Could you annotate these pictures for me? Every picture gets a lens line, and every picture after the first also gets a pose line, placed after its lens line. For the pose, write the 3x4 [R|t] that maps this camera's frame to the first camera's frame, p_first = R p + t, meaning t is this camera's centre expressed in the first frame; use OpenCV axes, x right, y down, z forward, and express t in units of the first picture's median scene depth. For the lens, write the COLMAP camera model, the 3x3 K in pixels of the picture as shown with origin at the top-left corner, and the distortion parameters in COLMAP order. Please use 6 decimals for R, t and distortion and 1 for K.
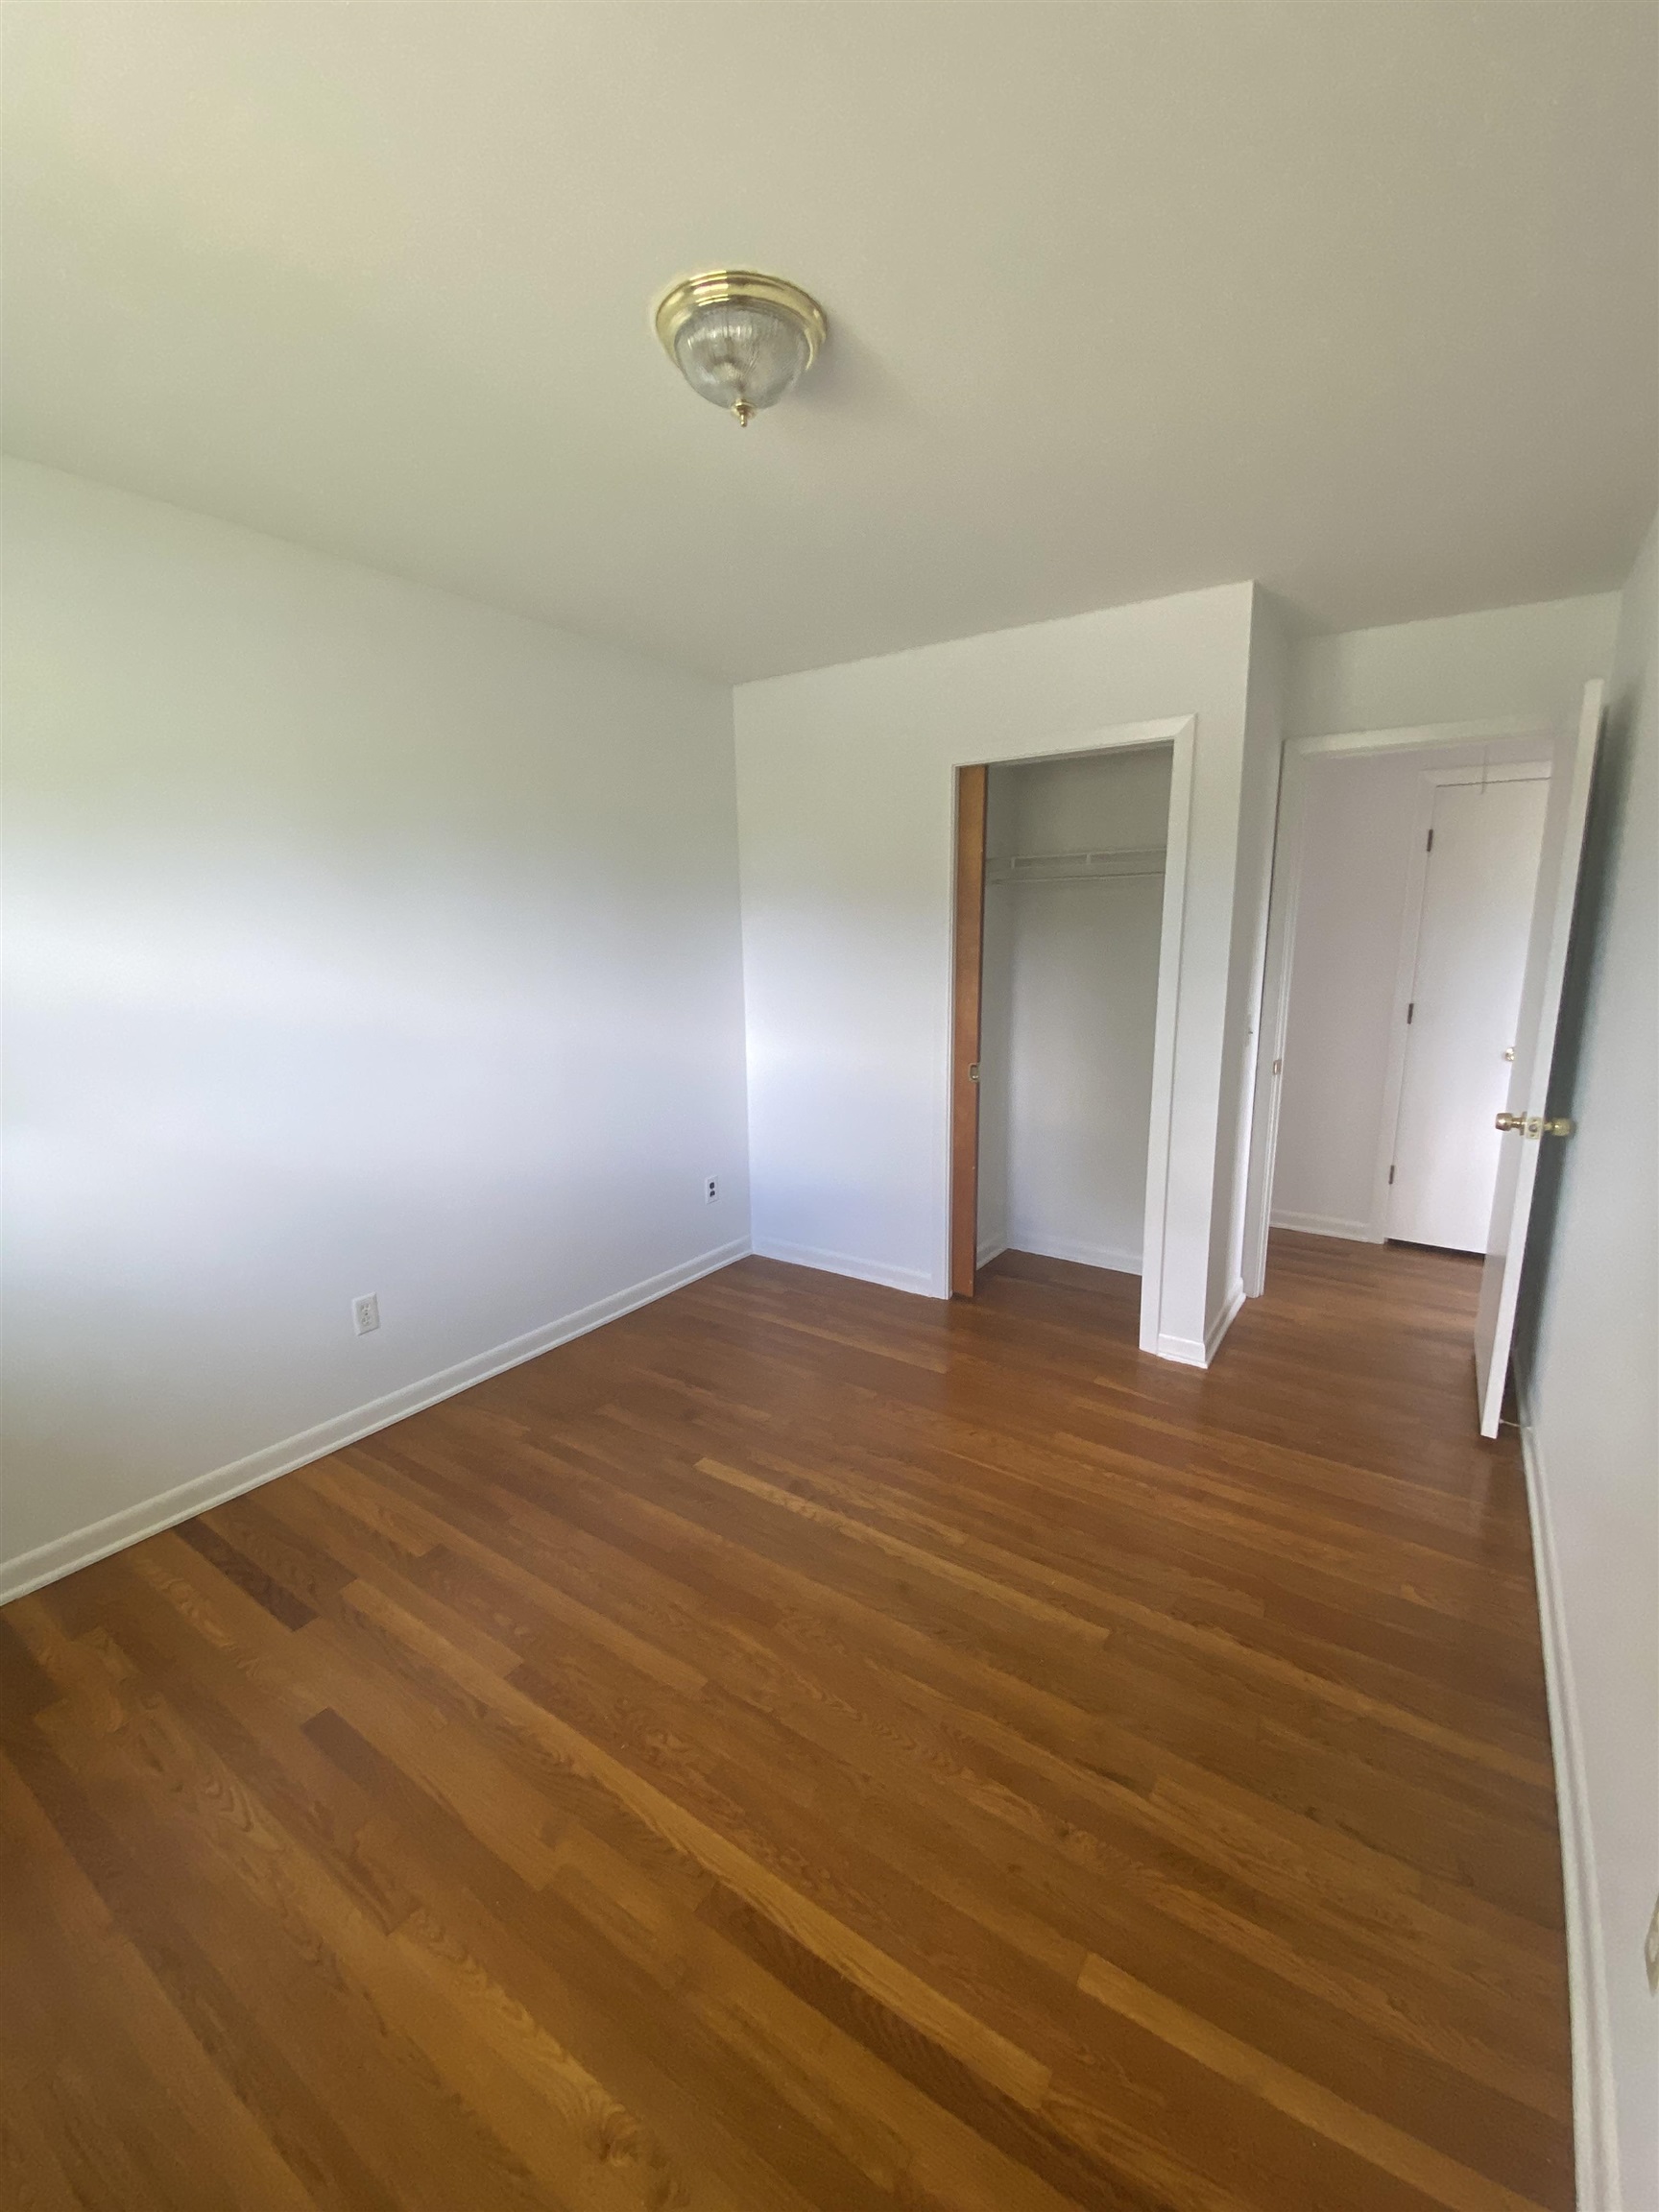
lens RADIAL K [[903.9, 0, 828.0], [0, 903.9, 1104.5], [0, 0, 1]] dist [0.013593, -0.006027]
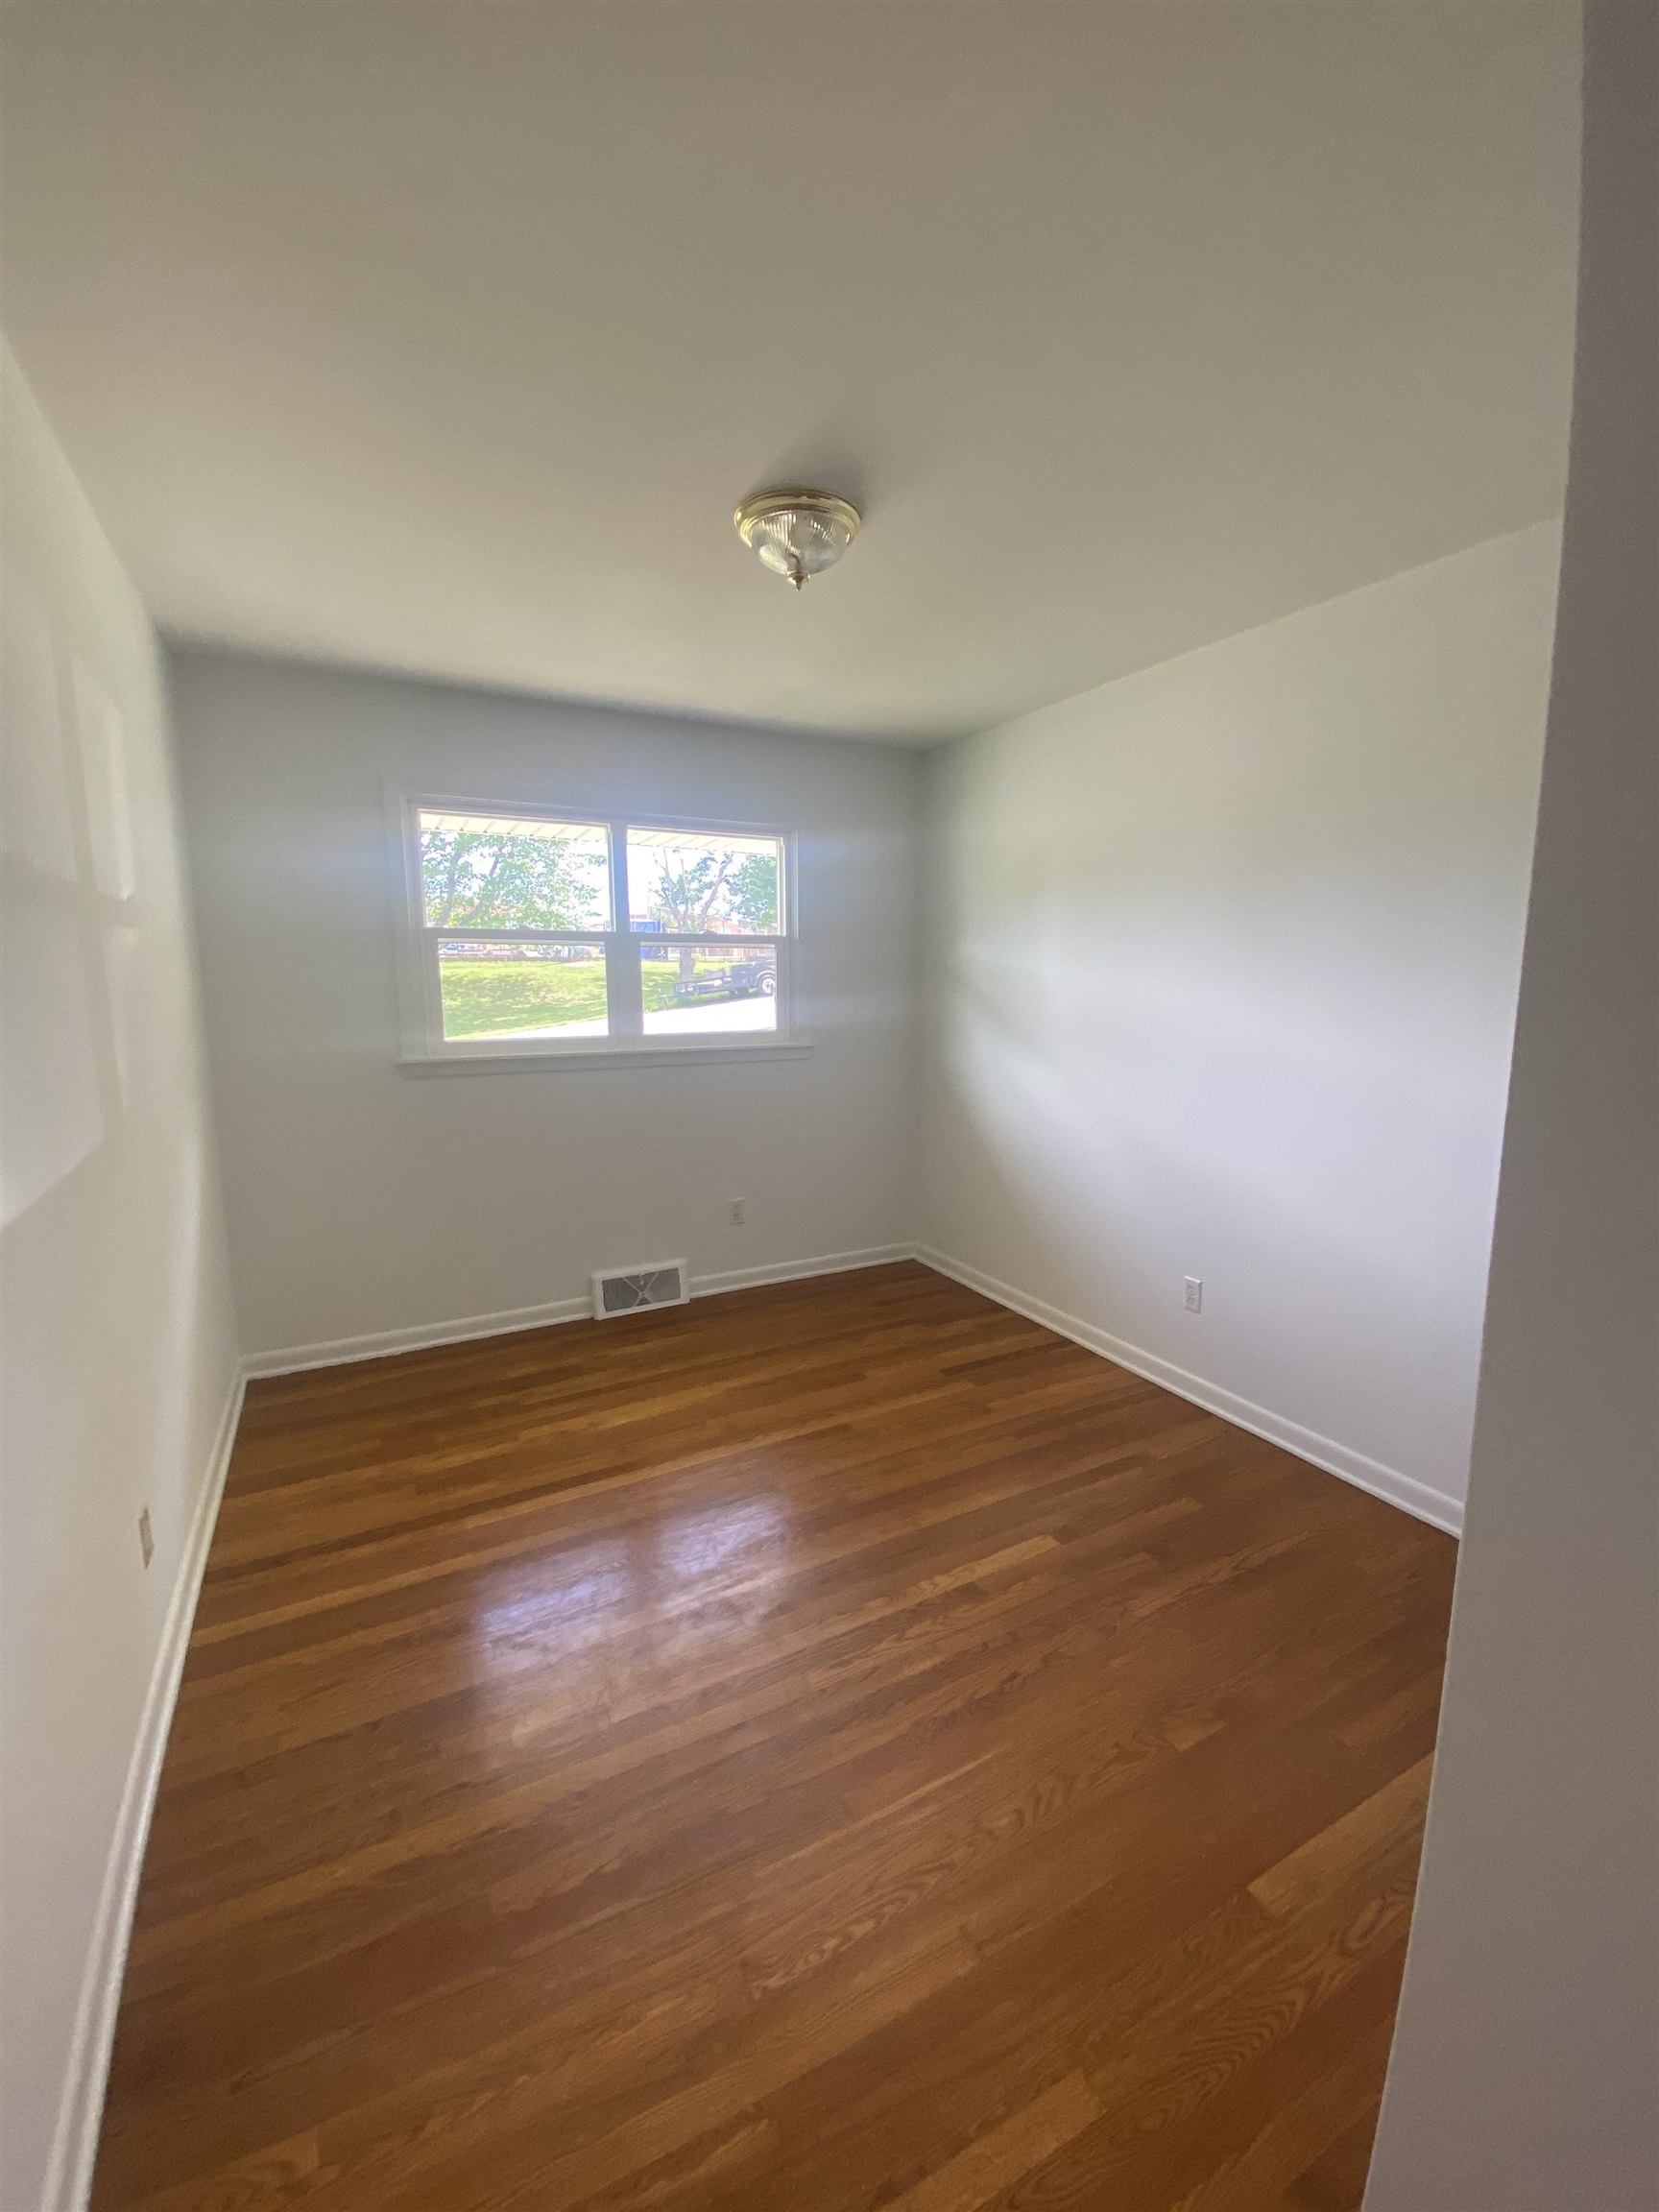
lens RADIAL K [[903.9, 0, 837.1], [0, 903.9, 1117.8], [0, 0, 1]] dist [0.013593, -0.006027]
pose [[-0.483093, 0.140573, -0.864211, 0.754725], [-0.154683, 0.957801, 0.242263, -0.215570], [0.861797, 0.250714, -0.440962, 1.214764]]
